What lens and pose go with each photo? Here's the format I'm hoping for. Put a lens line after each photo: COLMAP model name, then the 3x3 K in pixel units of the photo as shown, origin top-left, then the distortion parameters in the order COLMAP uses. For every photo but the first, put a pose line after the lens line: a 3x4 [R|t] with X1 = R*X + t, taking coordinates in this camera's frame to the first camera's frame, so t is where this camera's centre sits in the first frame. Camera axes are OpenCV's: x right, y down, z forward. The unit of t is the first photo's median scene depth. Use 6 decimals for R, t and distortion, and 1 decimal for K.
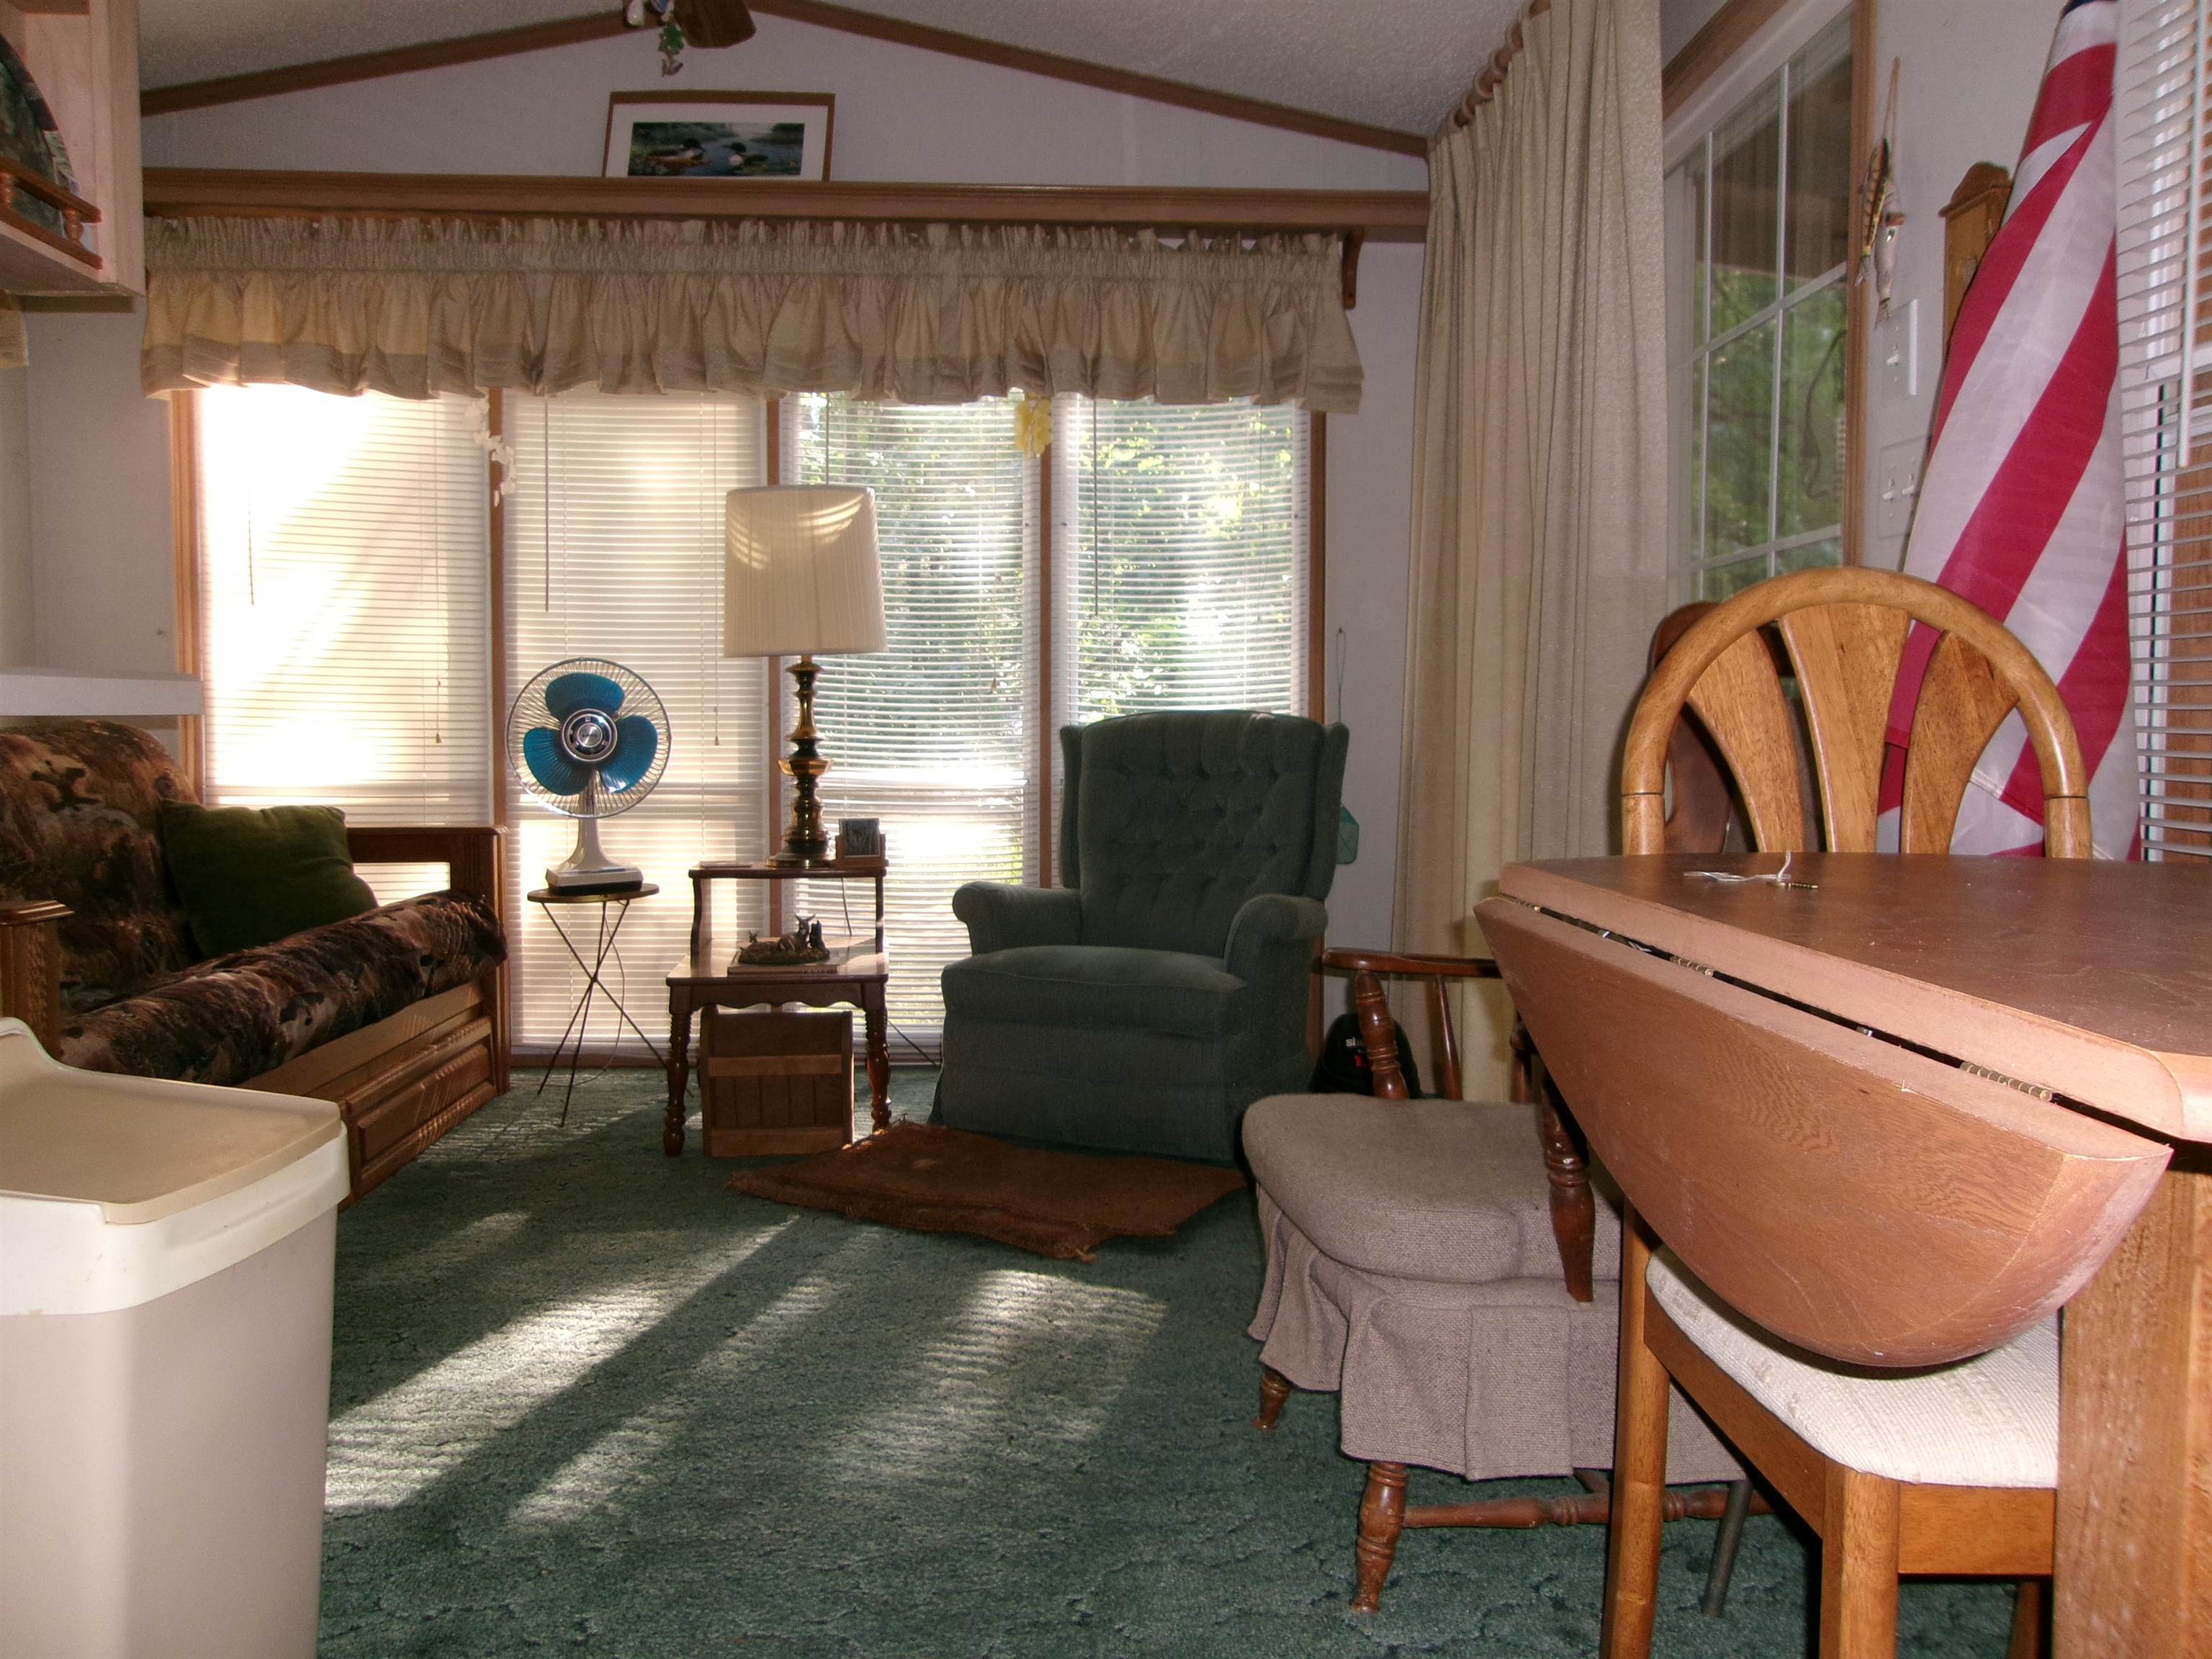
lens RADIAL K [[1753.8, 0, 1107.2], [0, 1753.8, 827.4], [0, 0, 1]] dist [-0.017604, 0.051760]
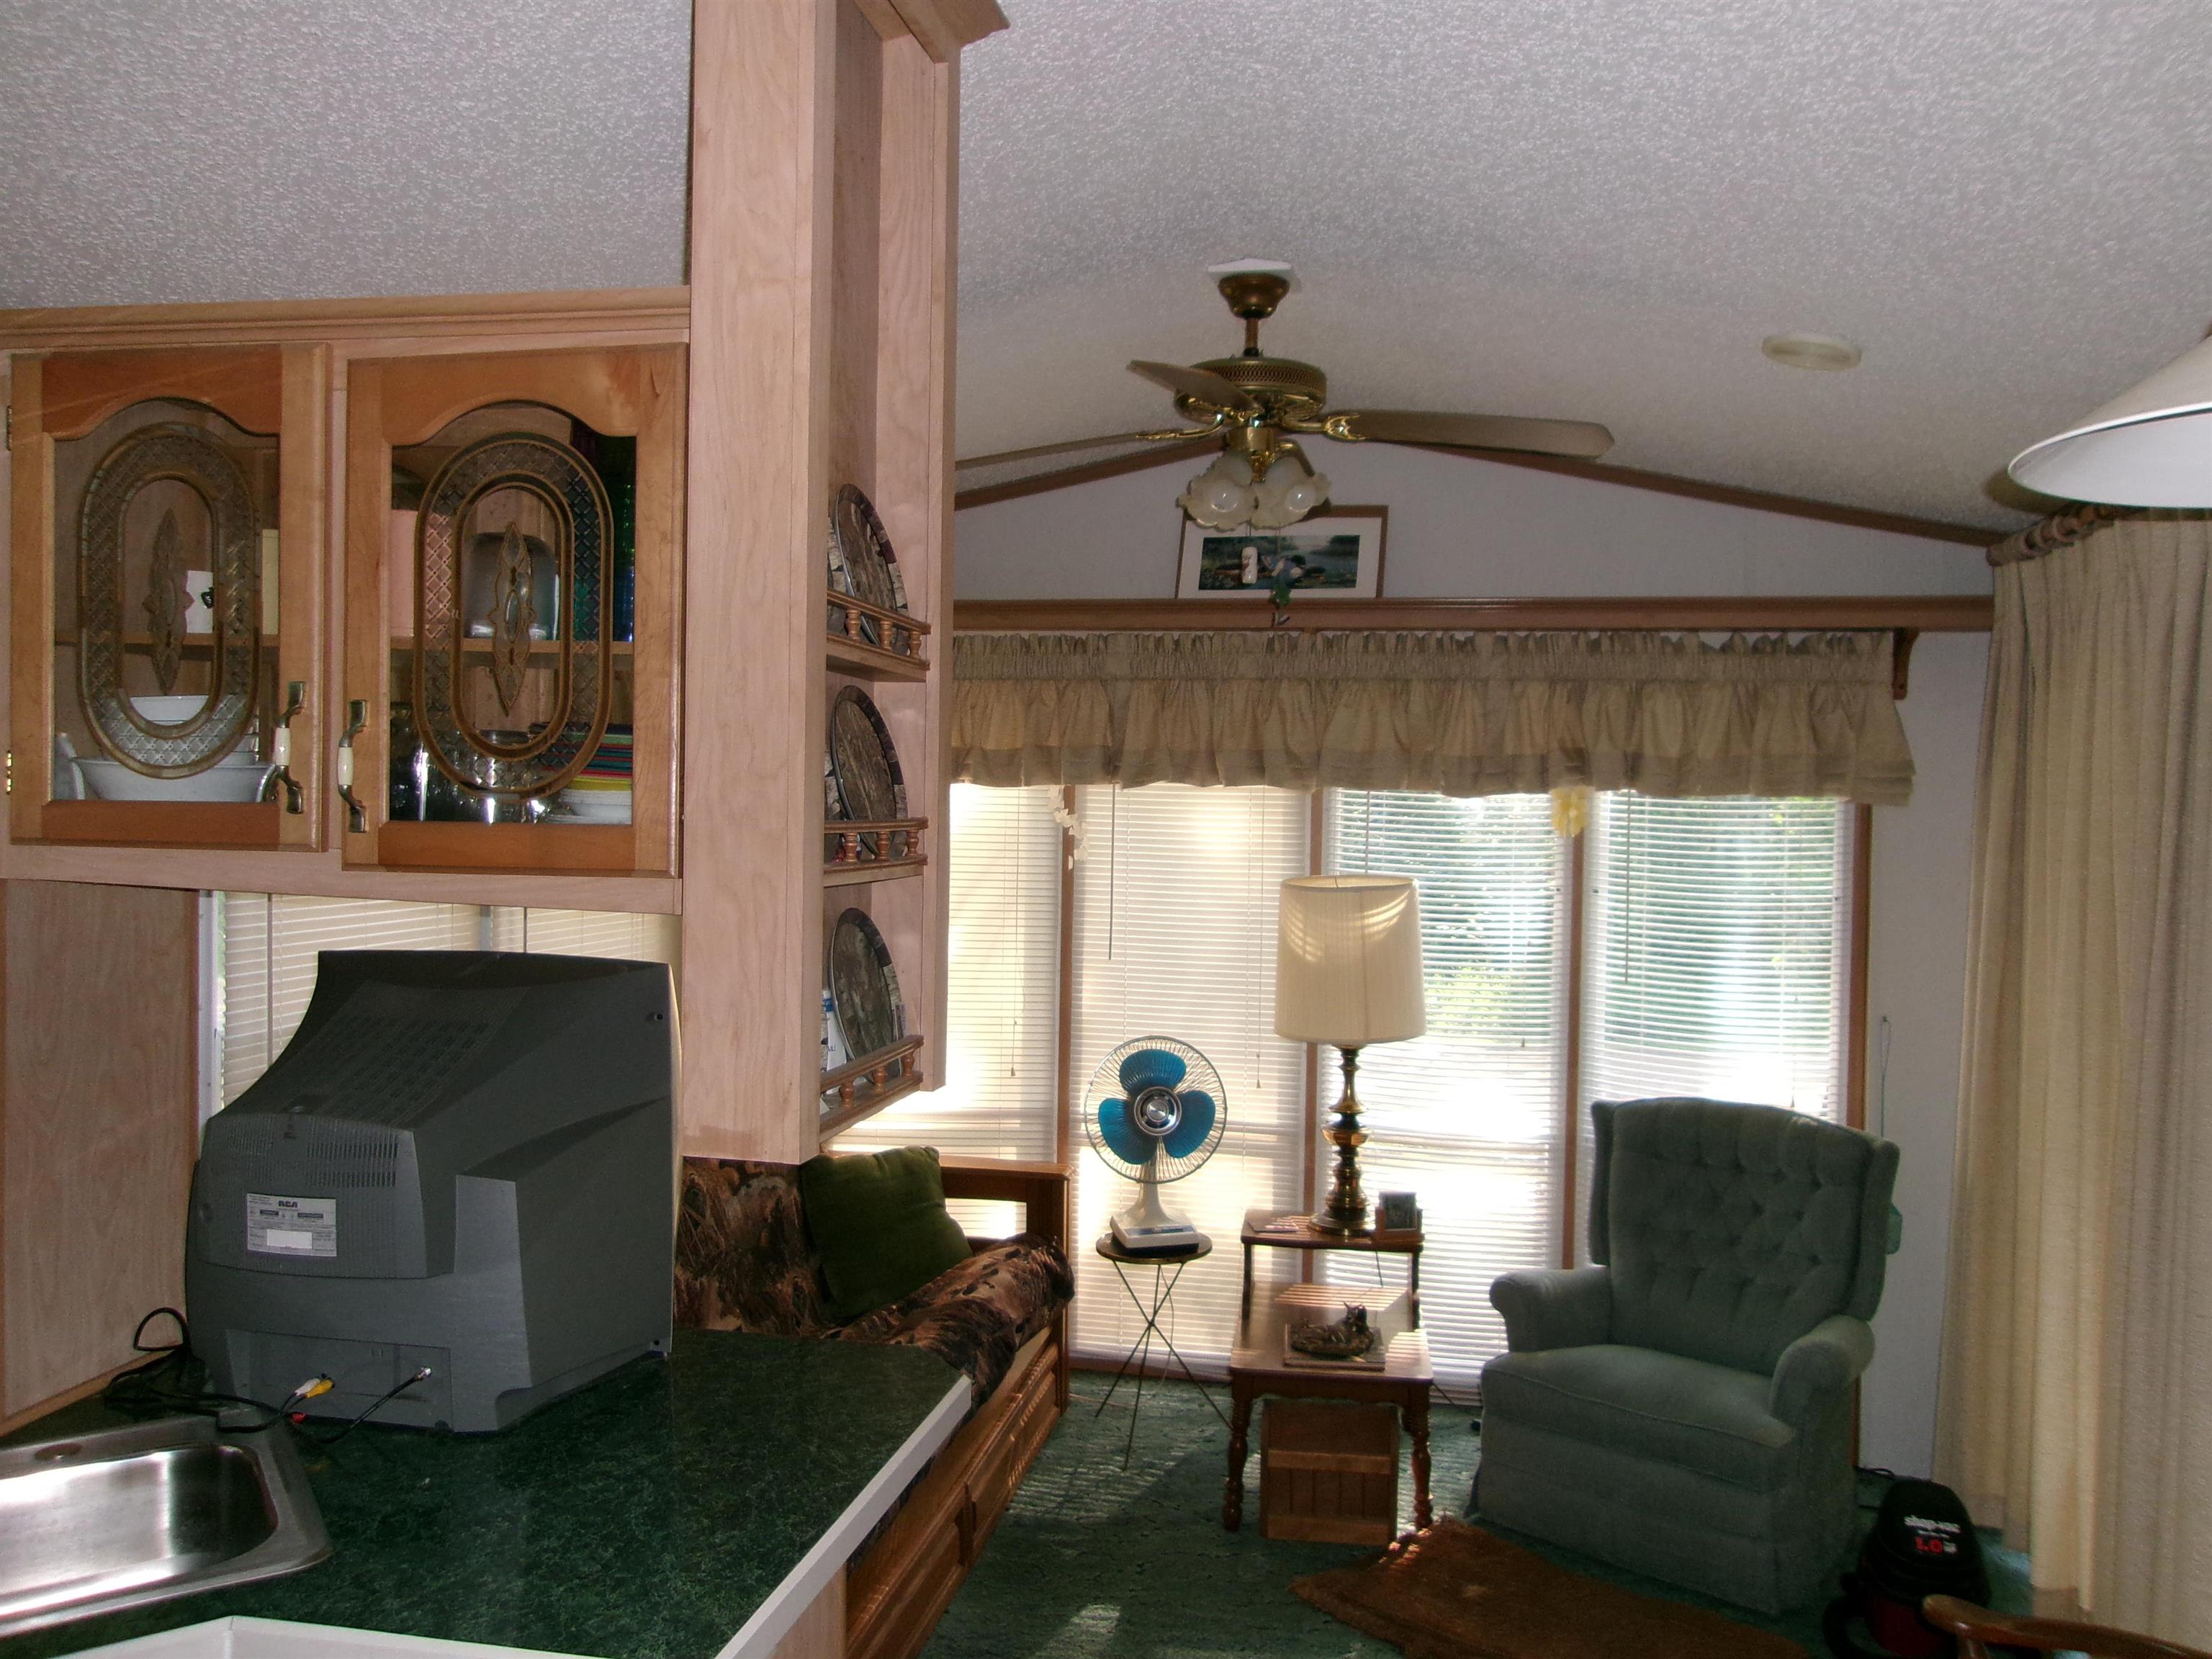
lens RADIAL K [[1753.8, 0, 1104.7], [0, 1753.8, 837.6], [0, 0, 1]] dist [-0.017604, 0.051760]
pose [[0.968076, 0.020229, -0.249840, -0.052015], [-0.028073, 0.999217, -0.027872, -0.184309], [0.249081, 0.033996, 0.967886, -0.081000]]
